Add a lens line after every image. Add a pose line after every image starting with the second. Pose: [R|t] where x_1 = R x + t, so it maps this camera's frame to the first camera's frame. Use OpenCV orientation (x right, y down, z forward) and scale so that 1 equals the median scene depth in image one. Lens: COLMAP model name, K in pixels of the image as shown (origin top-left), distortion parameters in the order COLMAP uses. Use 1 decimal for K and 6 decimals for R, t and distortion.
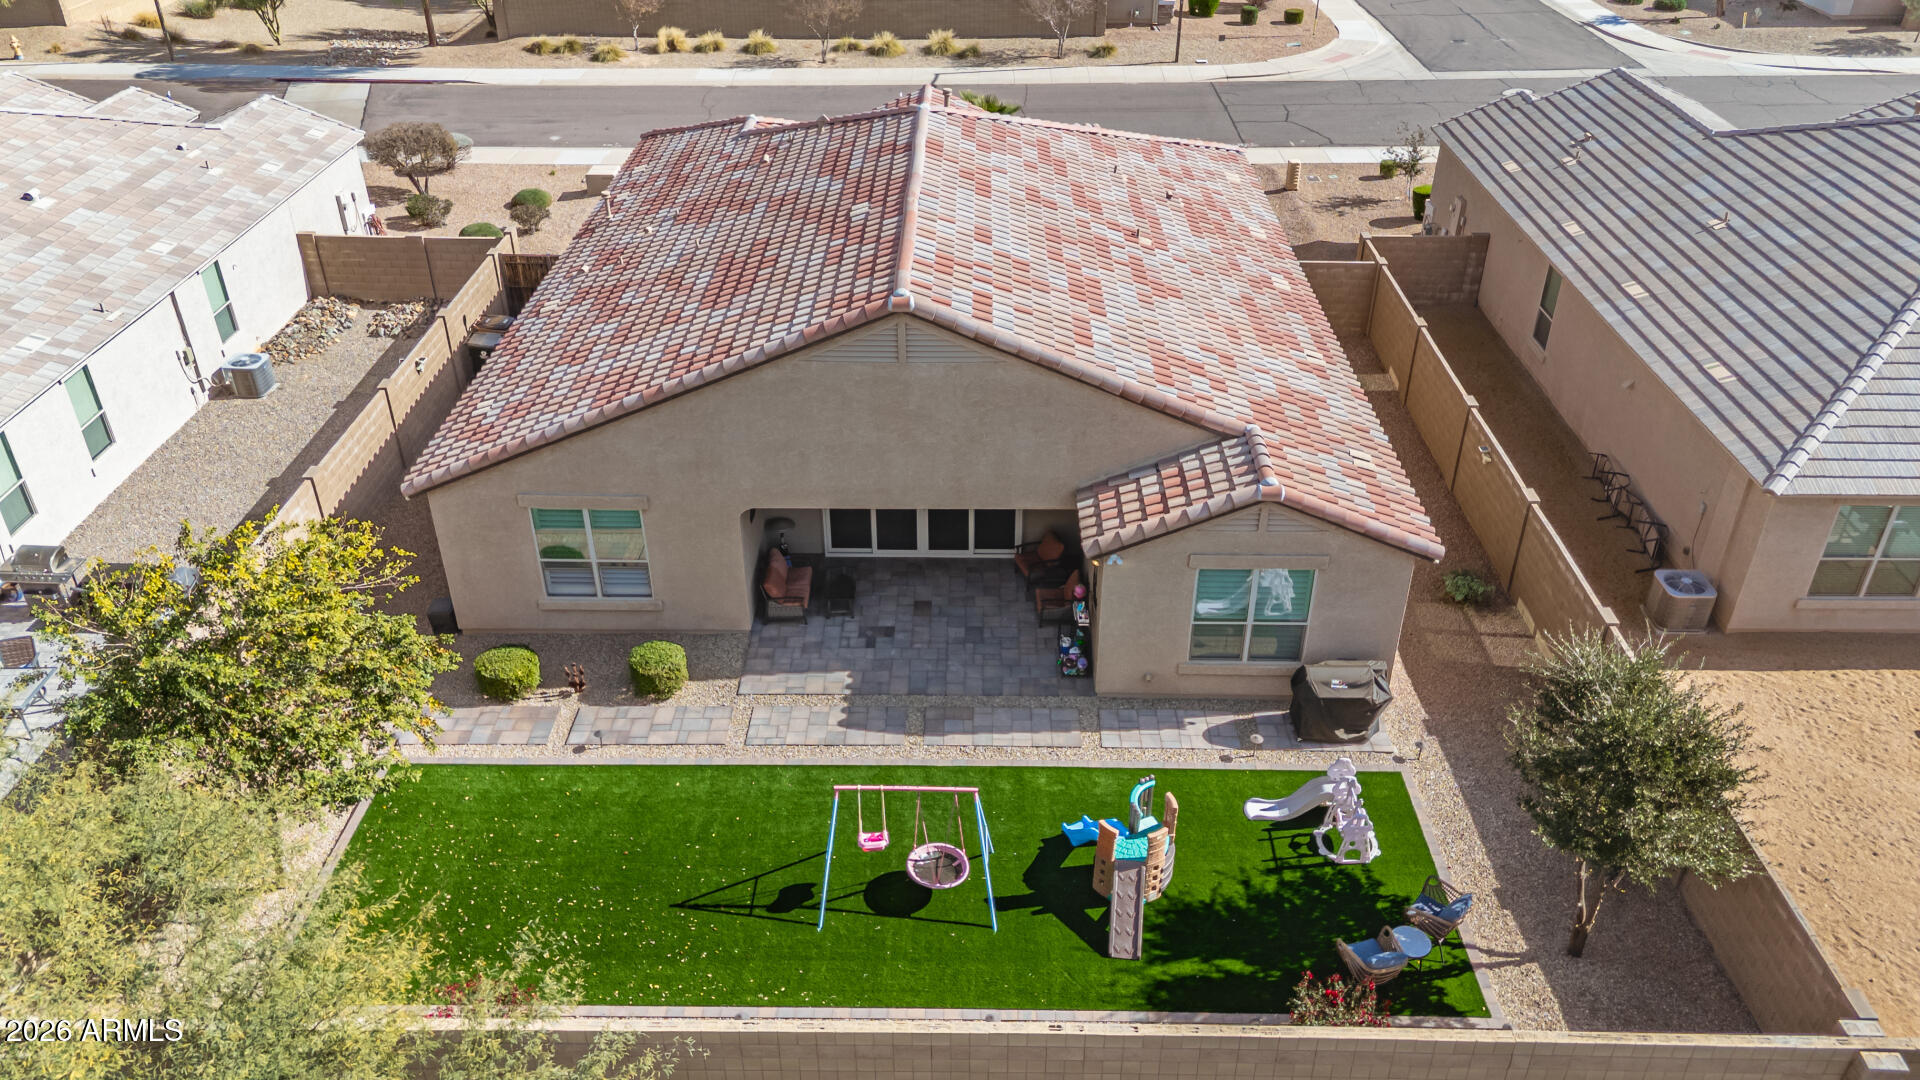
lens RADIAL K [[1414.4, 0, 960.0], [0, 1414.4, 540.0], [0, 0, 1]] dist [0.084254, -0.095071]
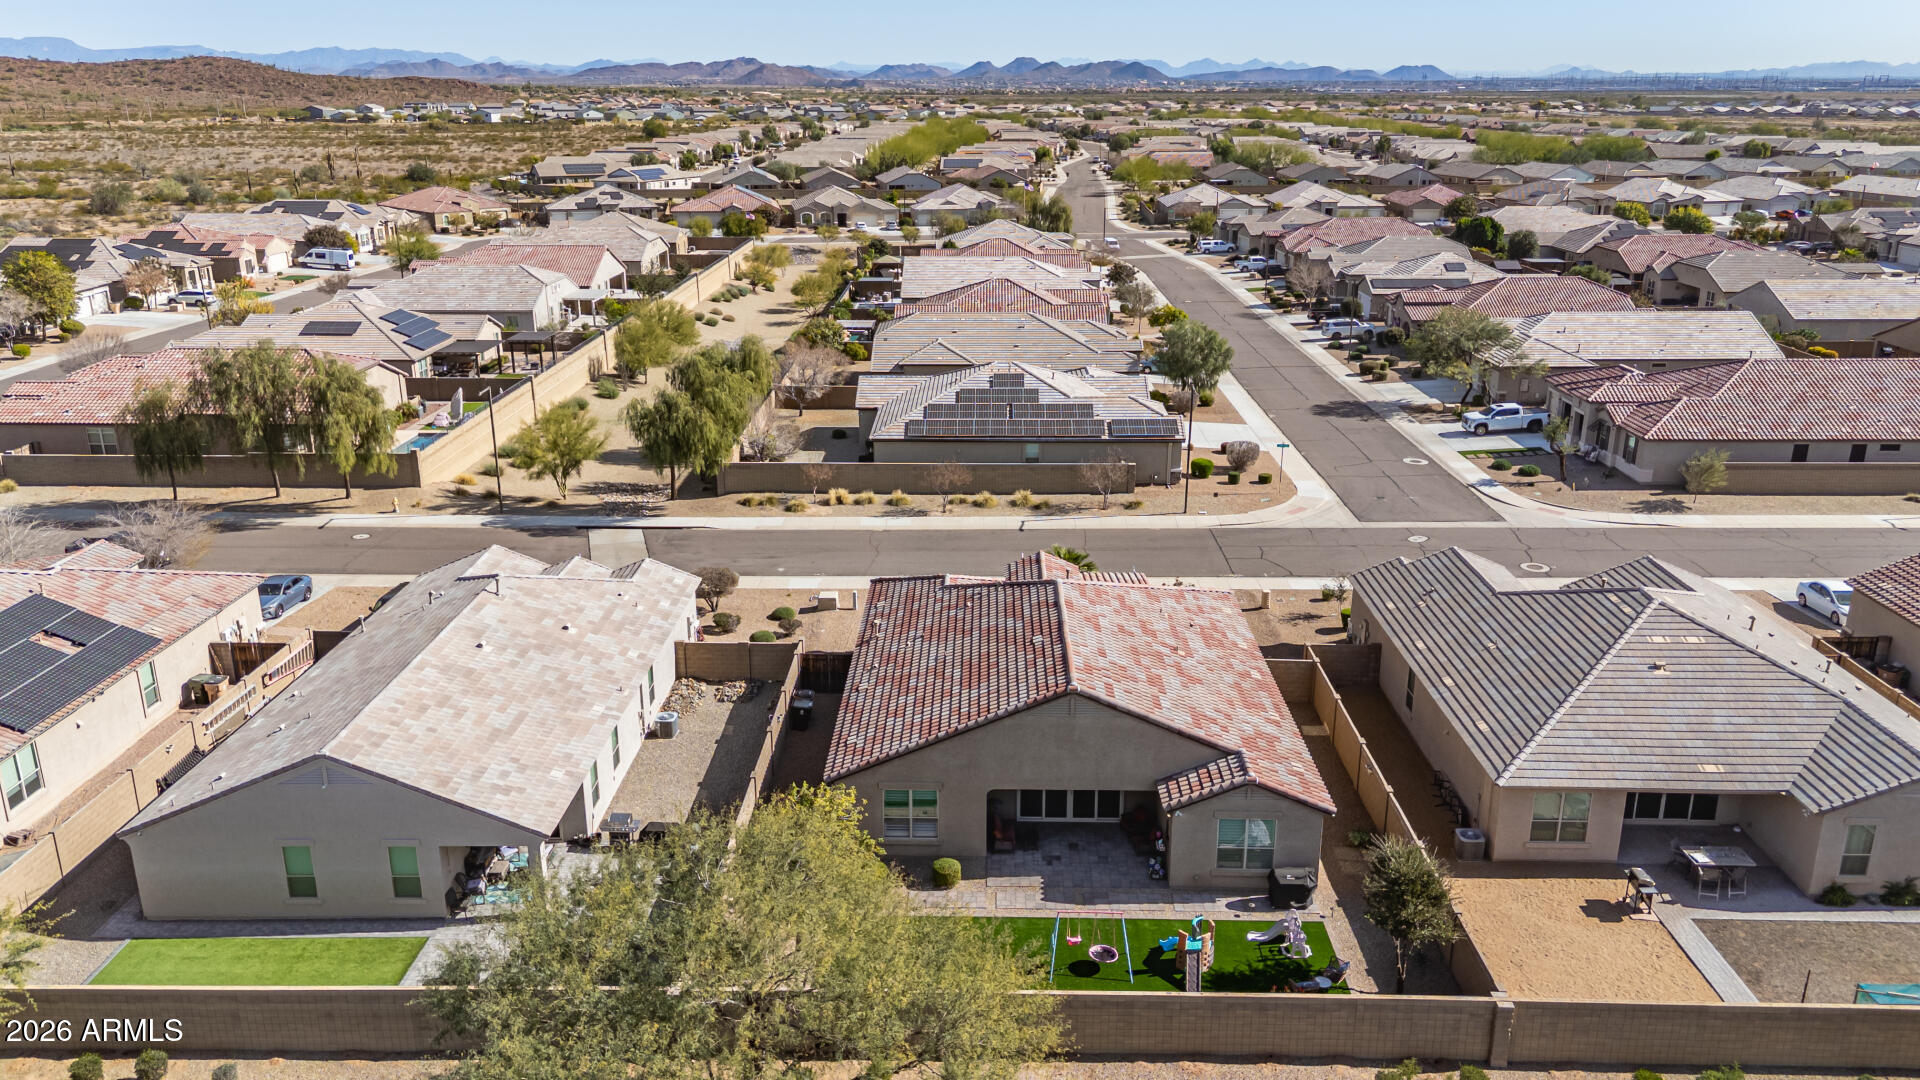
lens RADIAL K [[1424.4, 0, 955.9], [0, 1424.4, 517.8], [0, 0, 1]] dist [0.089491, -0.107371]
pose [[0.999974, 0.002128, -0.006926, -0.169549], [-0.003858, 0.965511, -0.260332, 0.120523], [0.006133, 0.260352, 0.965494, -0.952964]]
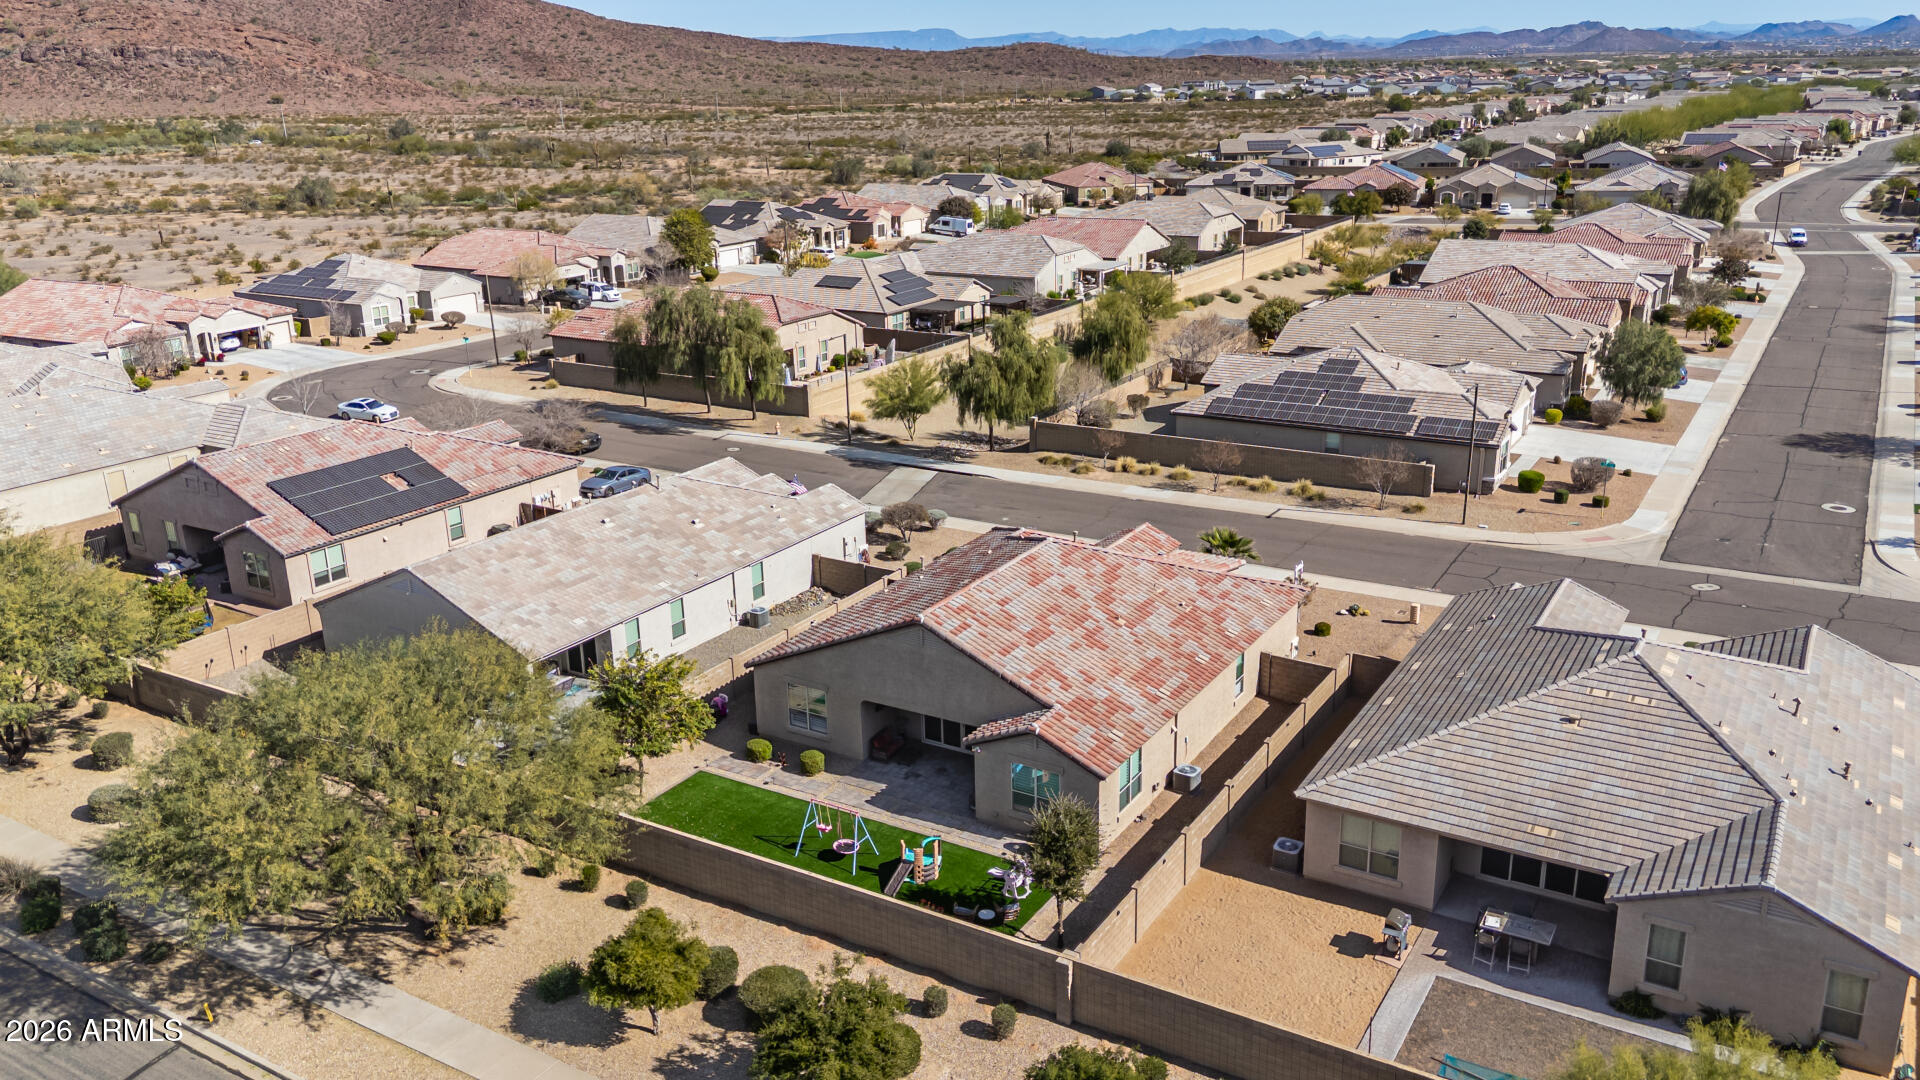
lens RADIAL K [[1479.1, 0, 955.9], [0, 1479.1, 502.0], [0, 0, 1]] dist [0.101034, -0.130839]
pose [[0.860252, 0.128938, -0.493297, 0.989540], [-0.254589, 0.946880, -0.196477, 0.094484], [0.441759, 0.294608, 0.847381, -0.920381]]
